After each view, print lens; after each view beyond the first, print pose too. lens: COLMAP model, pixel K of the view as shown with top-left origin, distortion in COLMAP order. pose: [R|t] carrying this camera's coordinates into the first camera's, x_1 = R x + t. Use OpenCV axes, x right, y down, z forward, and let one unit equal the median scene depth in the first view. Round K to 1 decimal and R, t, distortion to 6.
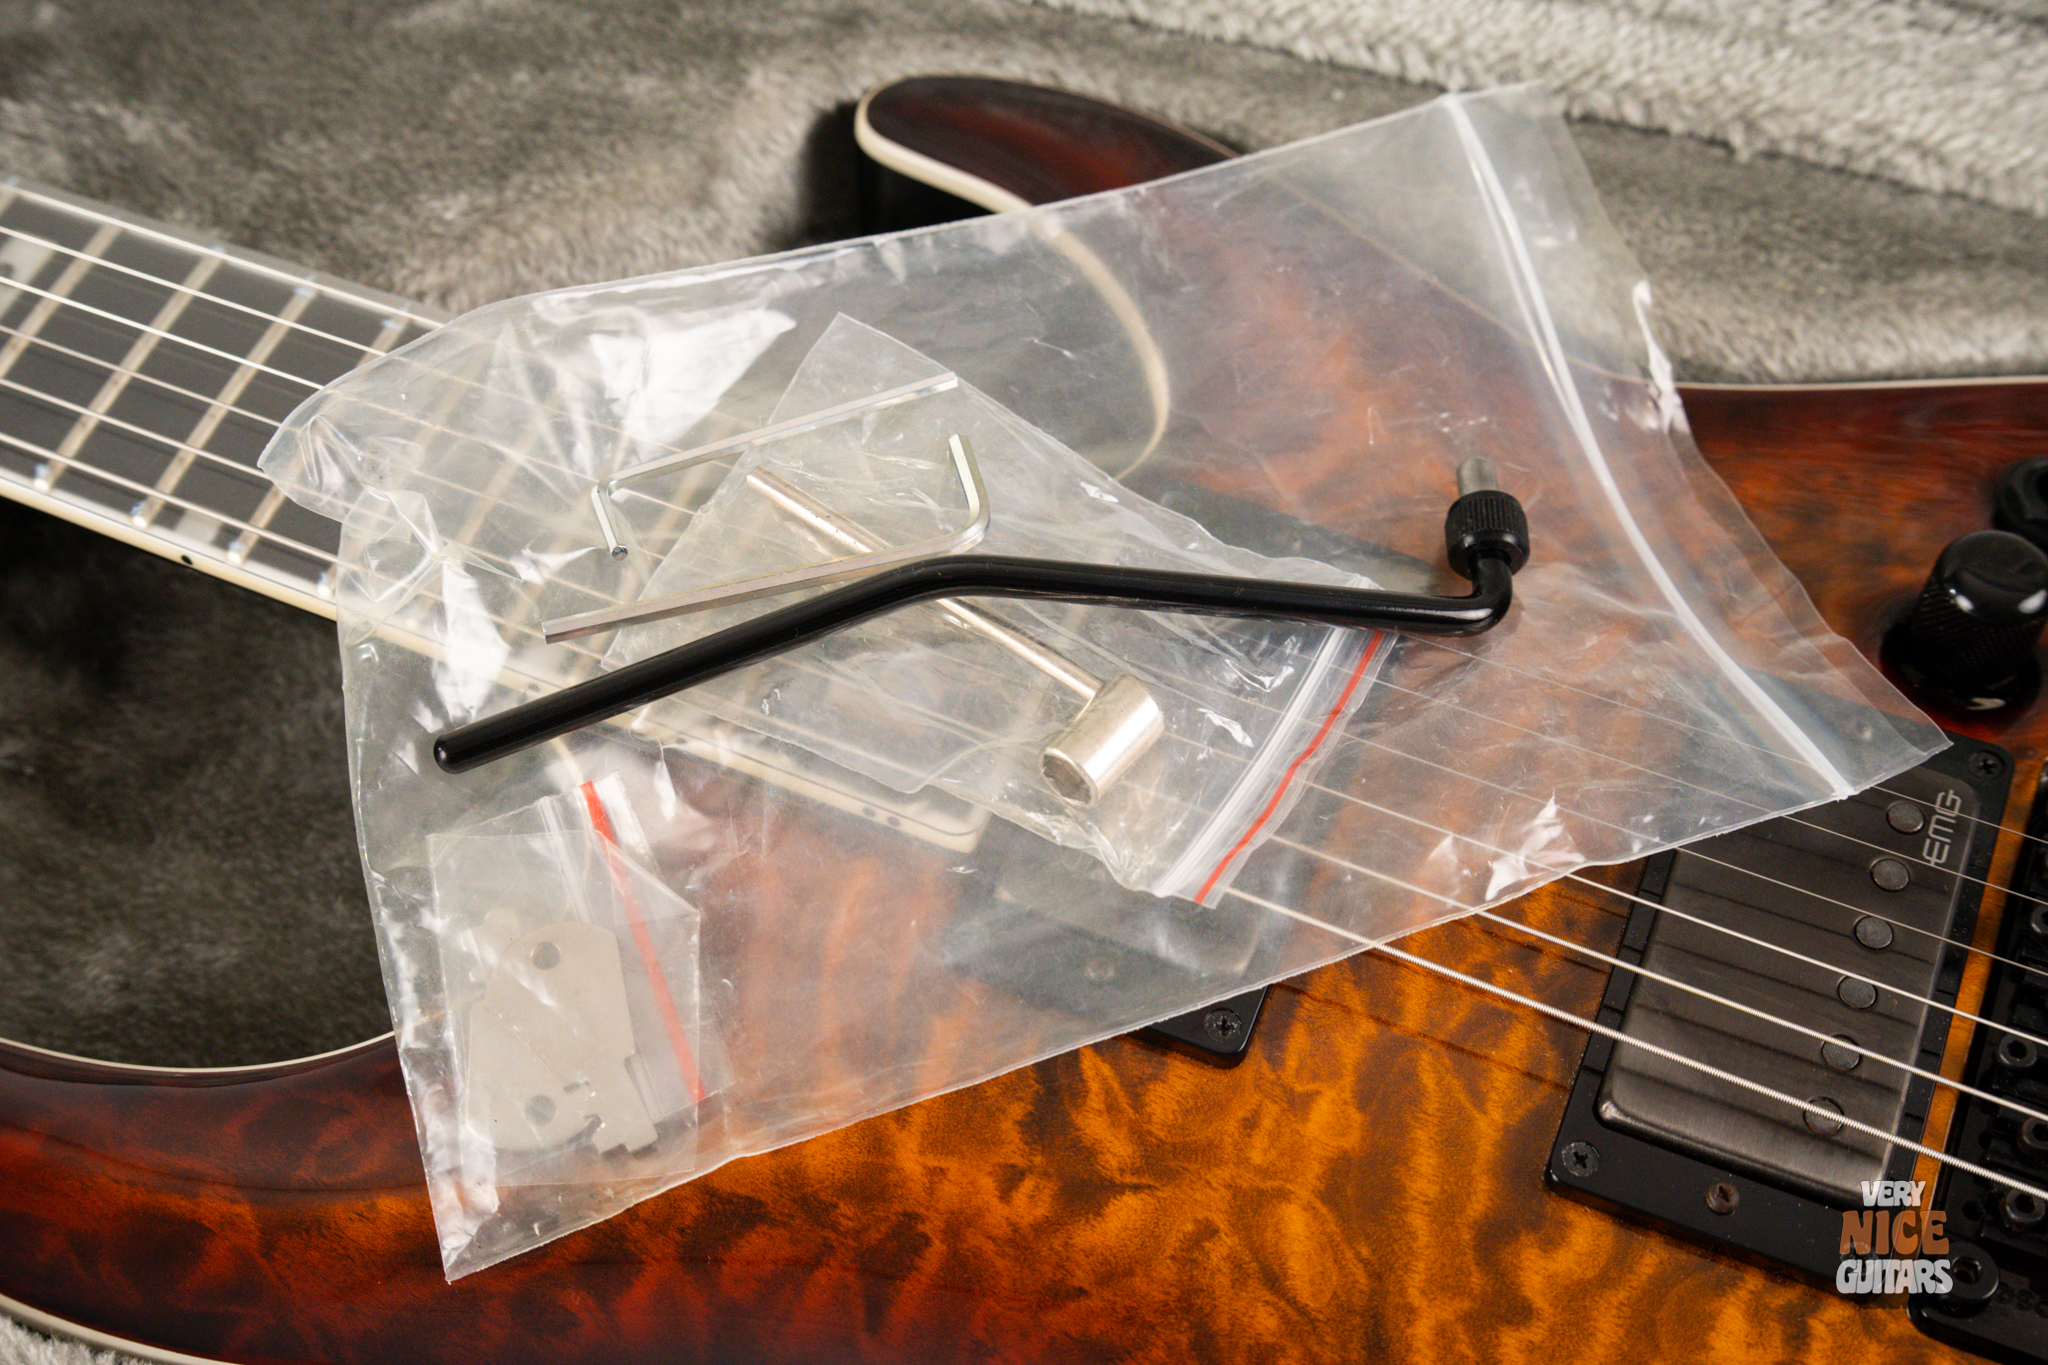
lens RADIAL K [[2922.1, 0, 1008.3], [0, 2922.1, 686.0], [0, 0, 1]] dist [0.080228, -0.223227]
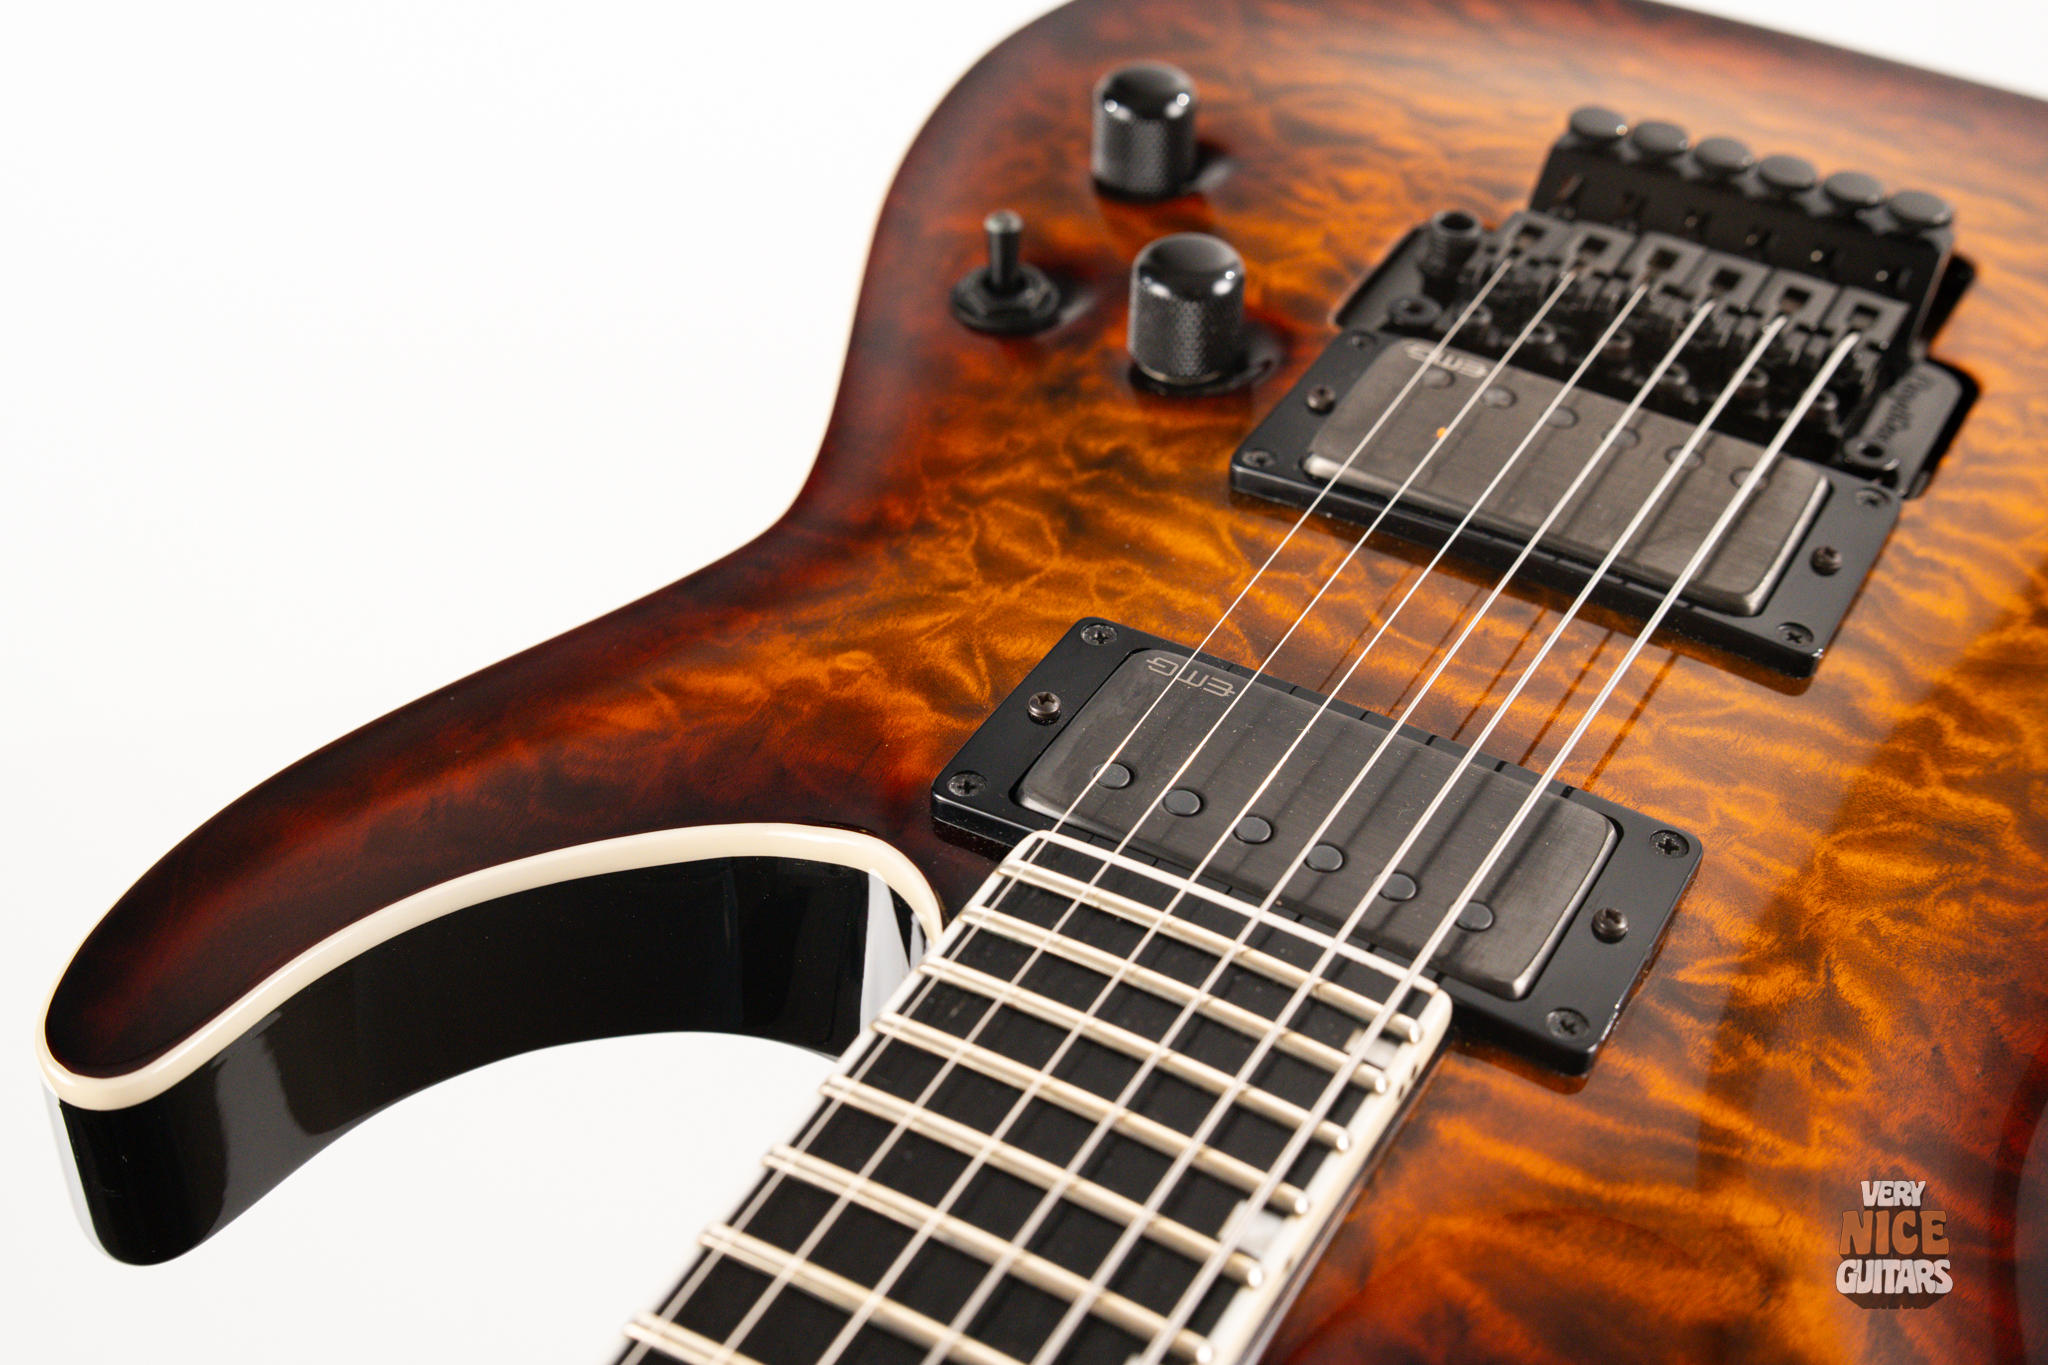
lens RADIAL K [[2912.4, 0, 1021.4], [0, 2912.4, 682.6], [0, 0, 1]] dist [0.089747, -0.269505]
pose [[0.119113, -0.630018, 0.767391, -0.627465], [0.798916, 0.519727, 0.302683, -0.354322], [-0.589530, 0.577028, 0.565238, 0.560110]]
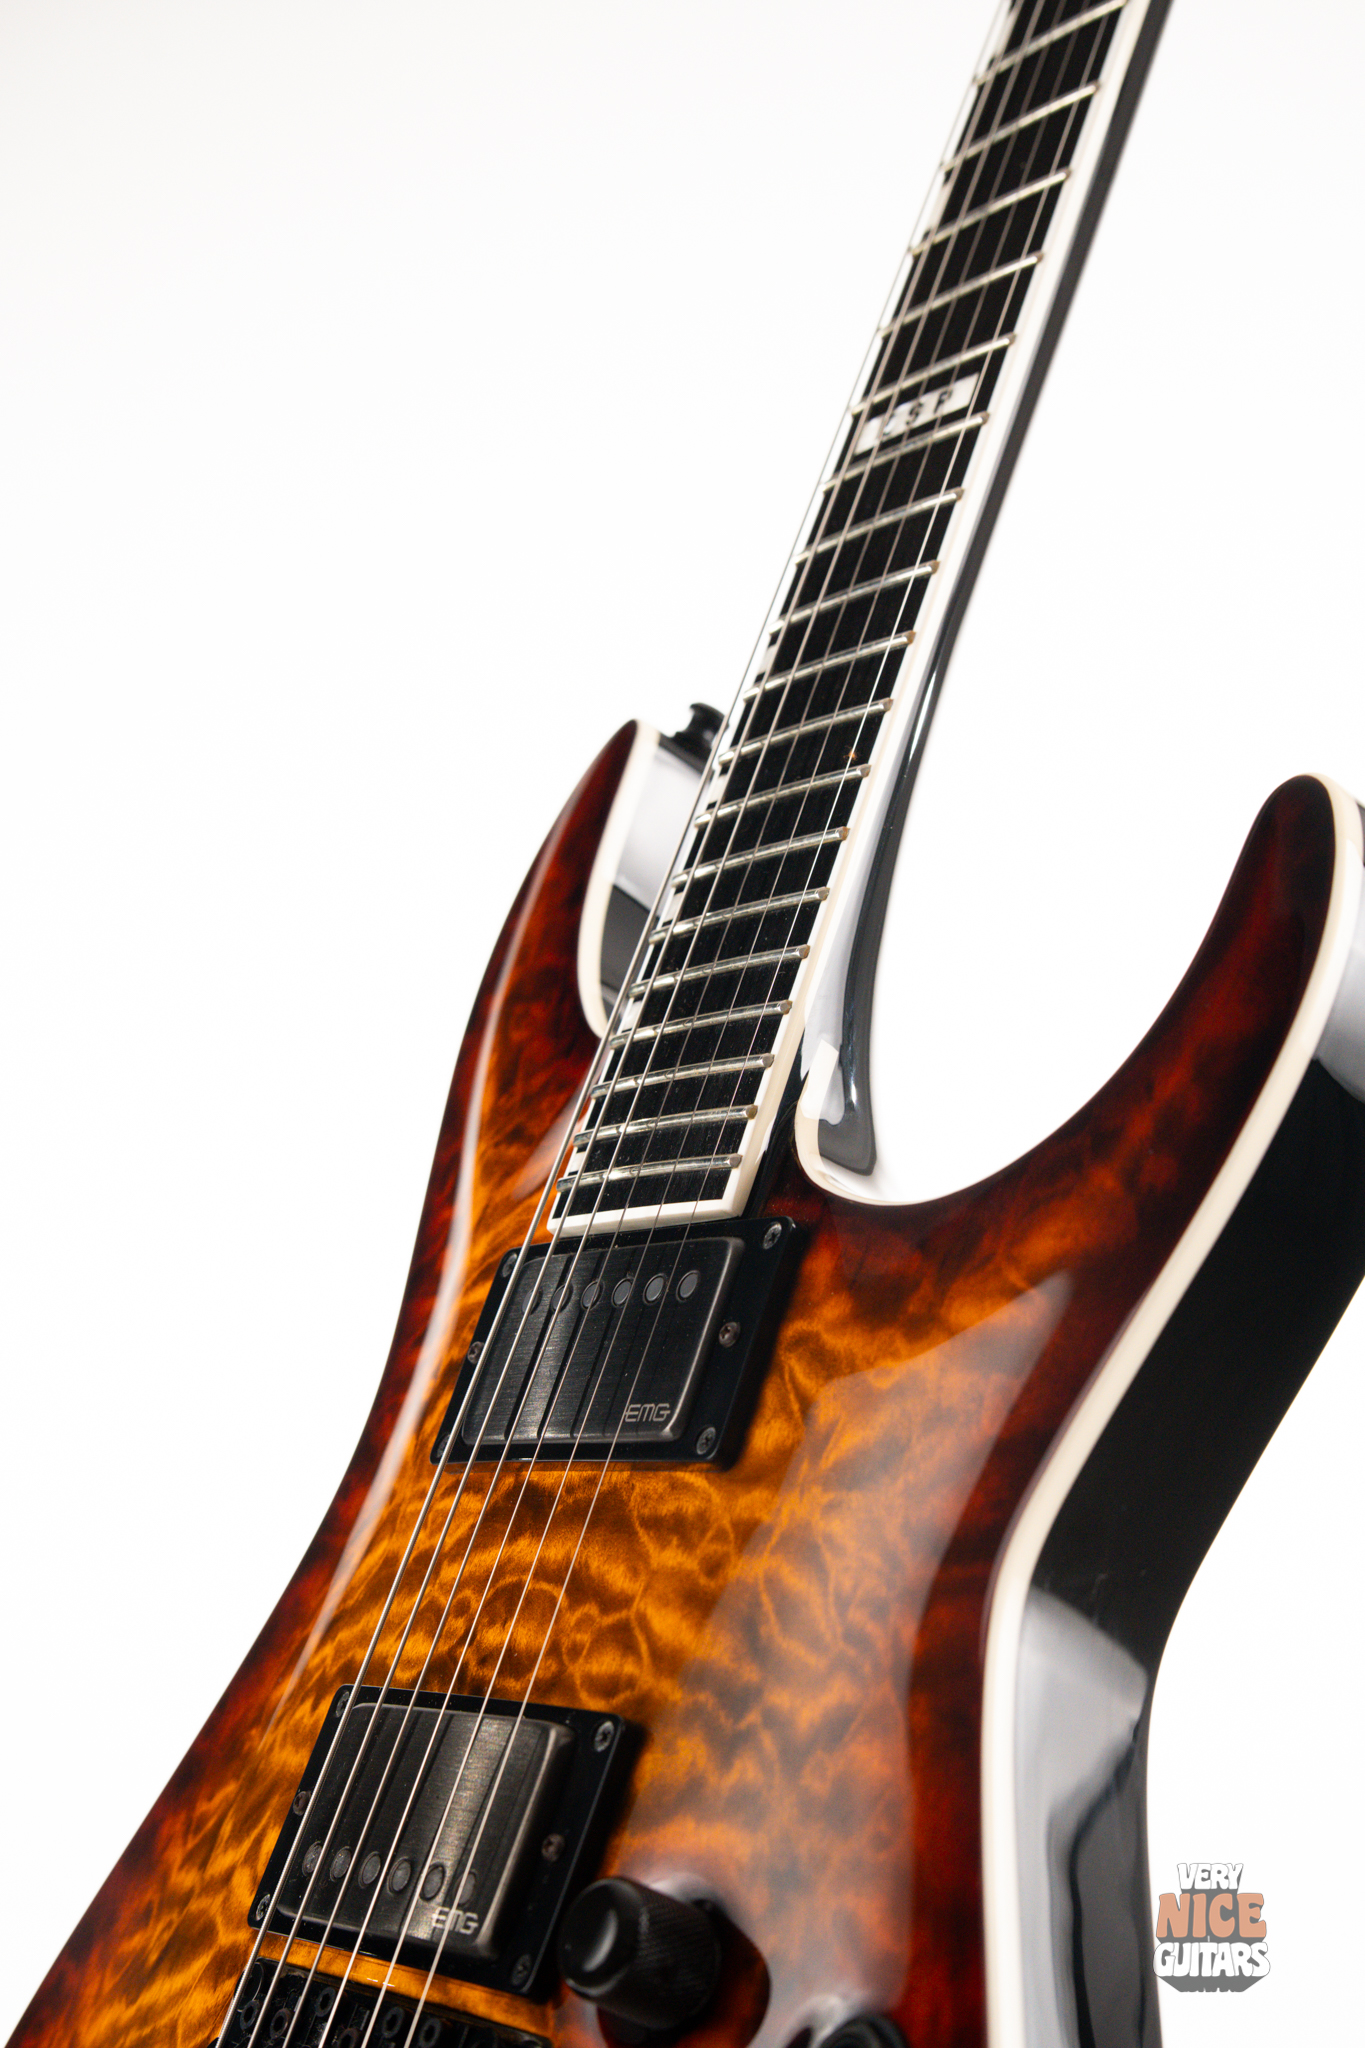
lens RADIAL K [[2883.3, 0, 680.0], [0, 2883.3, 1033.4], [0, 0, 1]] dist [0.098267, -0.317305]
pose [[-0.076129, 0.759467, -0.646076, 0.787005], [-0.137480, 0.633772, 0.761204, -1.044084], [0.987575, 0.146772, 0.056164, 0.995932]]
